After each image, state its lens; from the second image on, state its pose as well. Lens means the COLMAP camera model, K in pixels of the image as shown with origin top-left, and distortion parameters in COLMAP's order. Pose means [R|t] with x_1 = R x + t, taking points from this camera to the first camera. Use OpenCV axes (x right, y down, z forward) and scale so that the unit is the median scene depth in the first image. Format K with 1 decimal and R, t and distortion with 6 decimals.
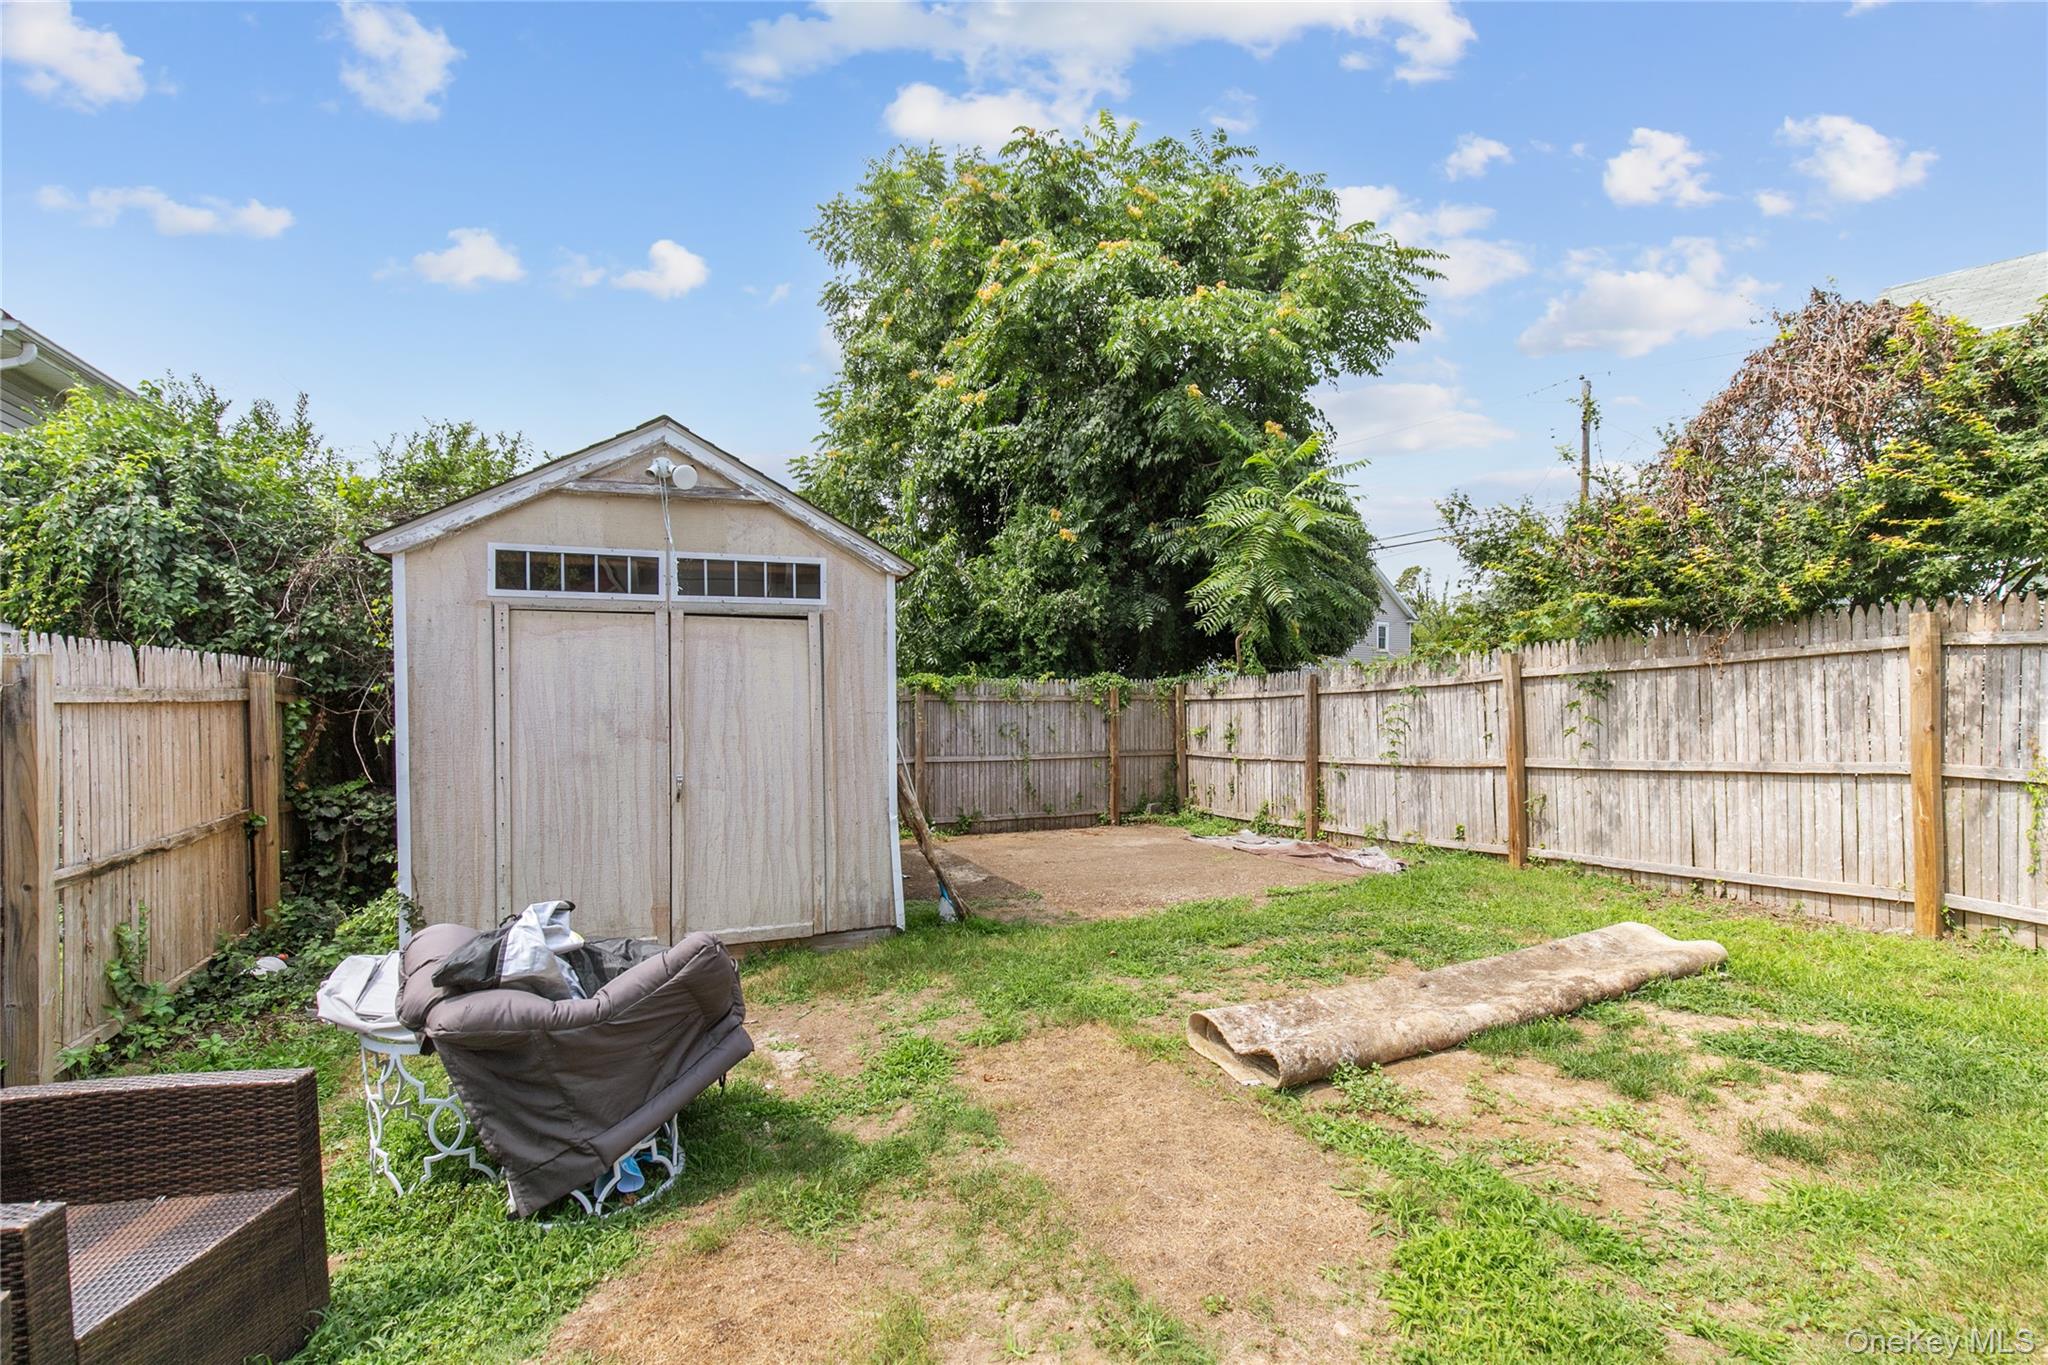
lens RADIAL K [[944.5, 0, 1024.0], [0, 944.5, 682.5], [0, 0, 1]] dist [0.015623, -0.000392]
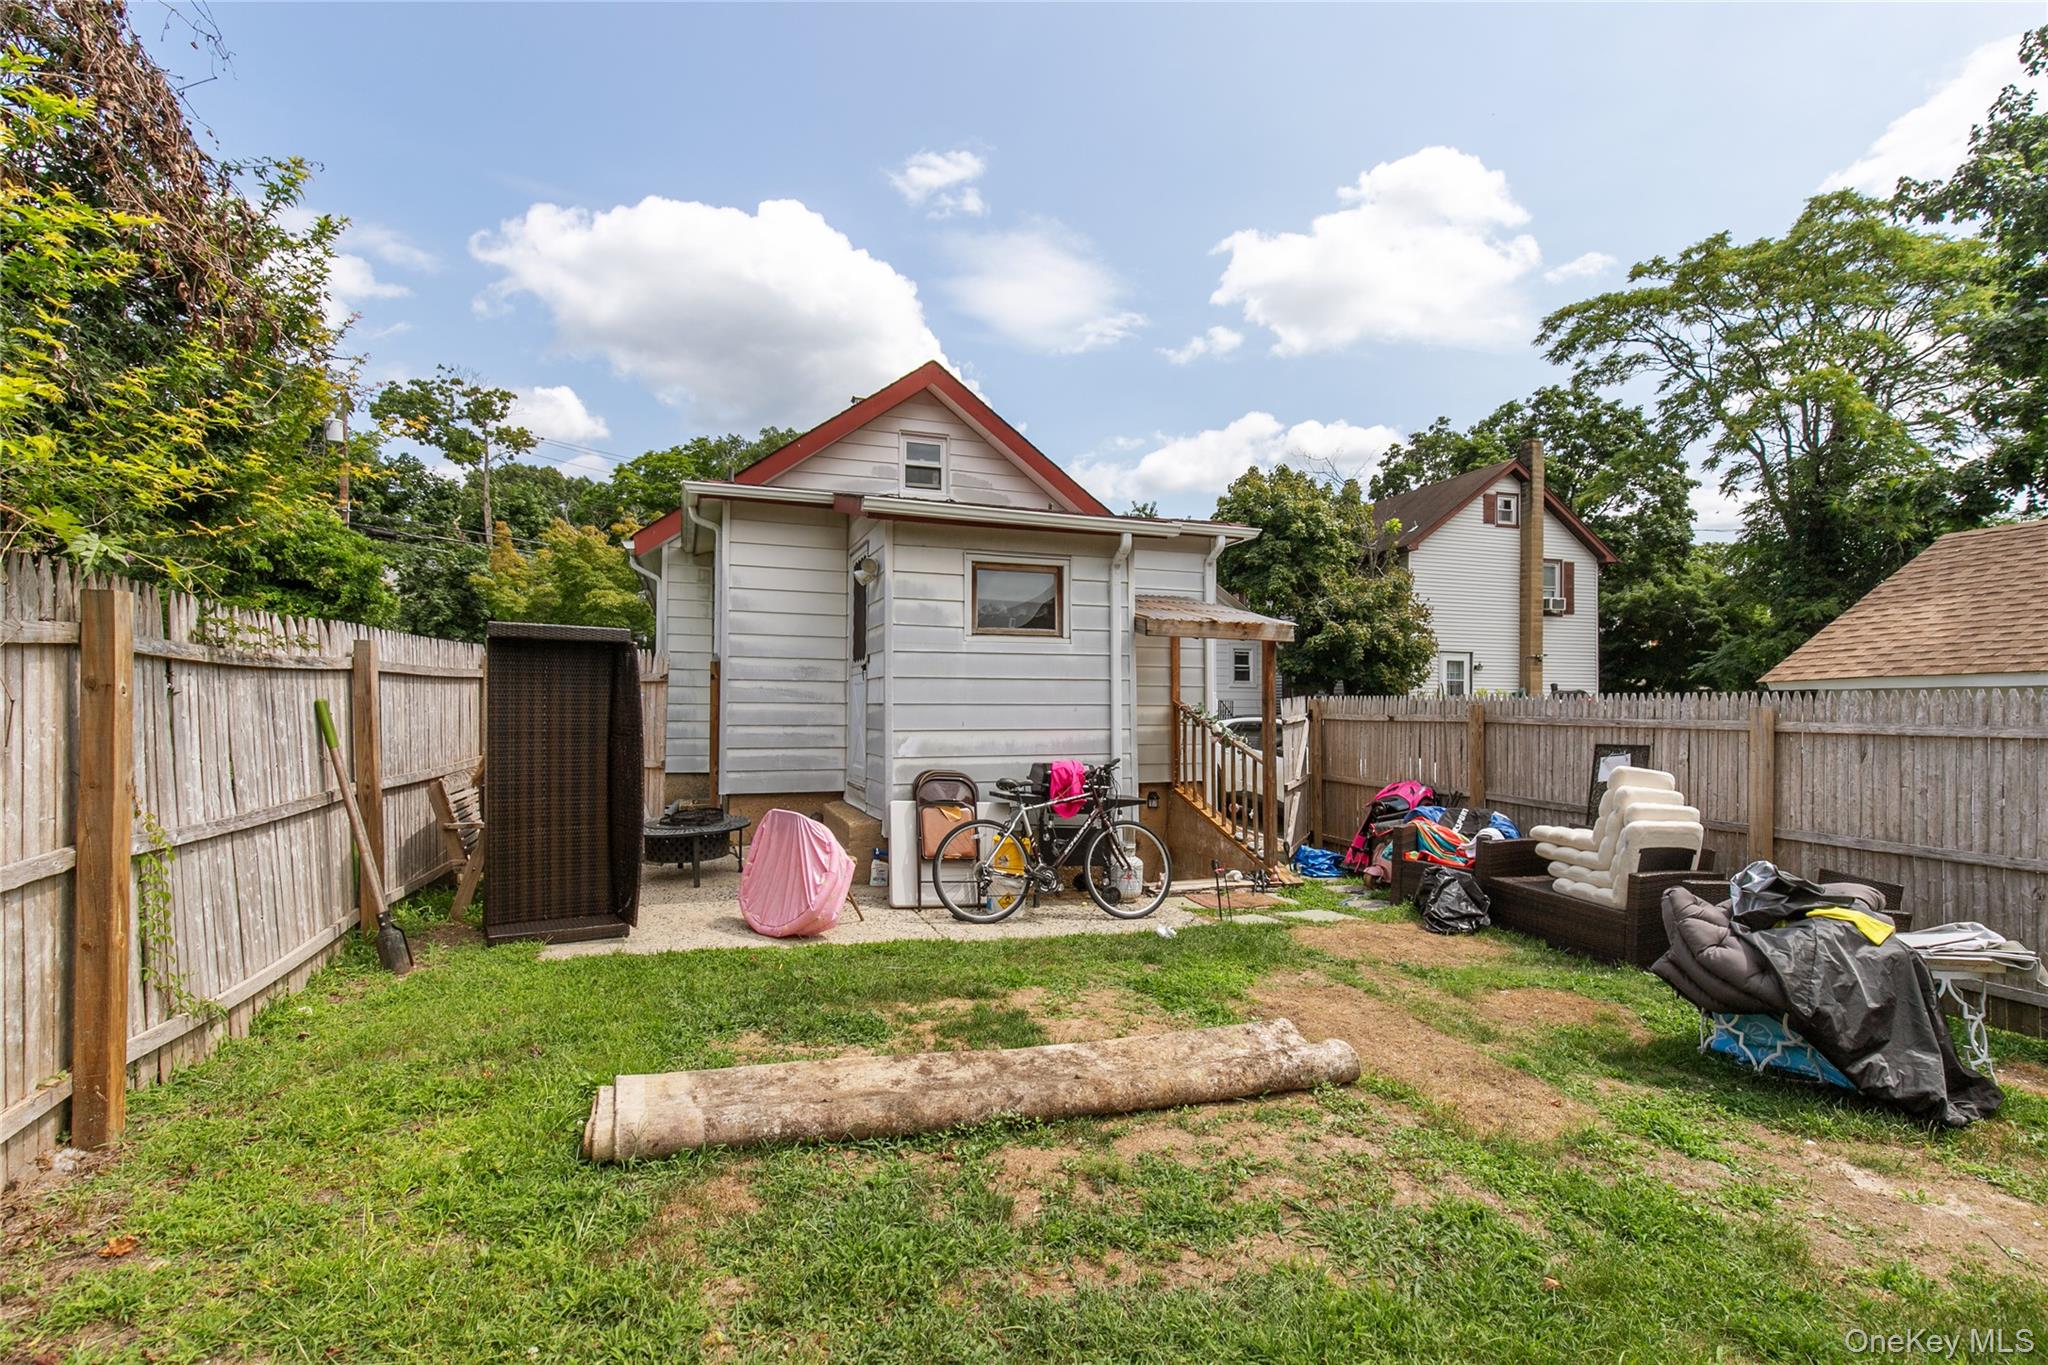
lens RADIAL K [[944.5, 0, 1024.0], [0, 944.5, 682.5], [0, 0, 1]] dist [0.015623, -0.000392]
pose [[-0.993725, -0.001392, 0.111842, 0.475767], [-0.005221, 0.999410, -0.033944, -0.006579], [-0.111728, -0.034315, -0.993146, 2.362572]]
